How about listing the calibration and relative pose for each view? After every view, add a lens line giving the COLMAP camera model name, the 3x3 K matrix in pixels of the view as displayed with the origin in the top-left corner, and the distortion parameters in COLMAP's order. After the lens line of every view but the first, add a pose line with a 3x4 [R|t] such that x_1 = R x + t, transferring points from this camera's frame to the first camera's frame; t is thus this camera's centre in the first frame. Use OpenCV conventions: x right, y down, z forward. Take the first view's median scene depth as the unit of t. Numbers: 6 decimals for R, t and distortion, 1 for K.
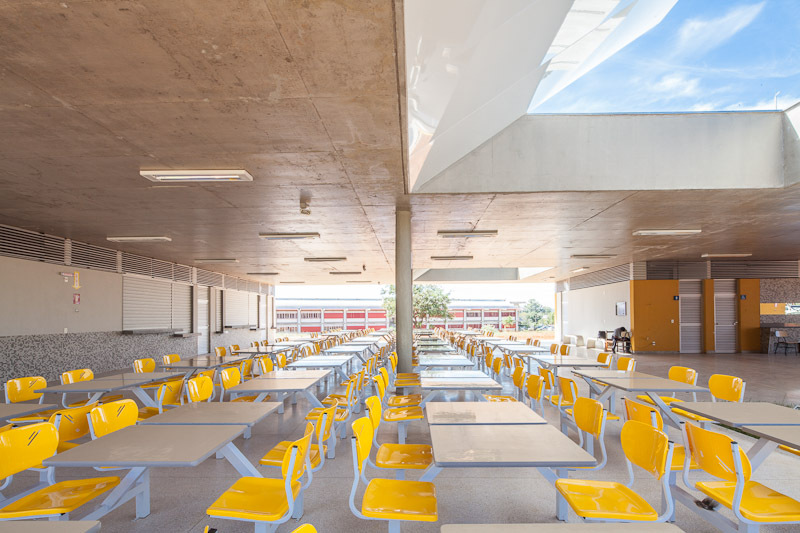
lens RADIAL K [[396.6, 0, 405.4], [0, 396.6, 311.1], [0, 0, 1]] dist [0.022000, -0.002383]
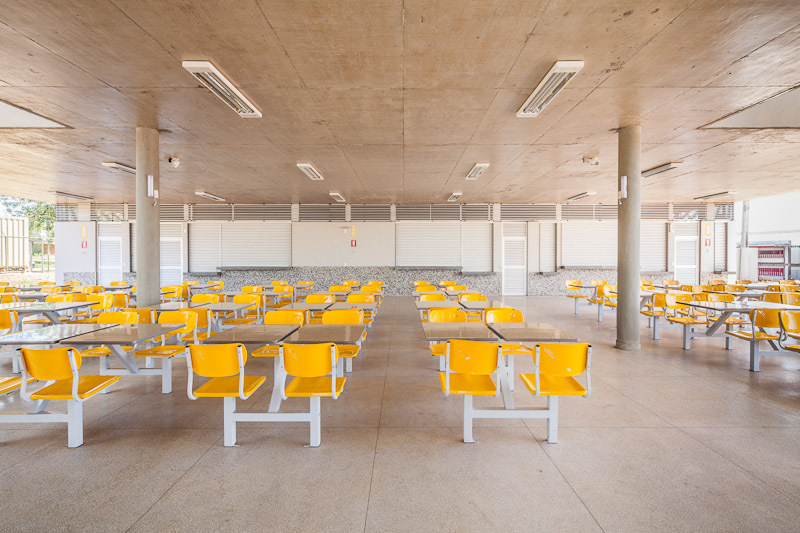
lens RADIAL K [[396.6, 0, 397.7], [0, 396.6, 262.0], [0, 0, 1]] dist [0.022000, -0.002383]
pose [[0.028919, 0.017608, -0.999427, 0.397480], [0.016984, 0.999692, 0.018104, 0.008530], [0.999437, -0.017498, 0.028611, 0.681558]]
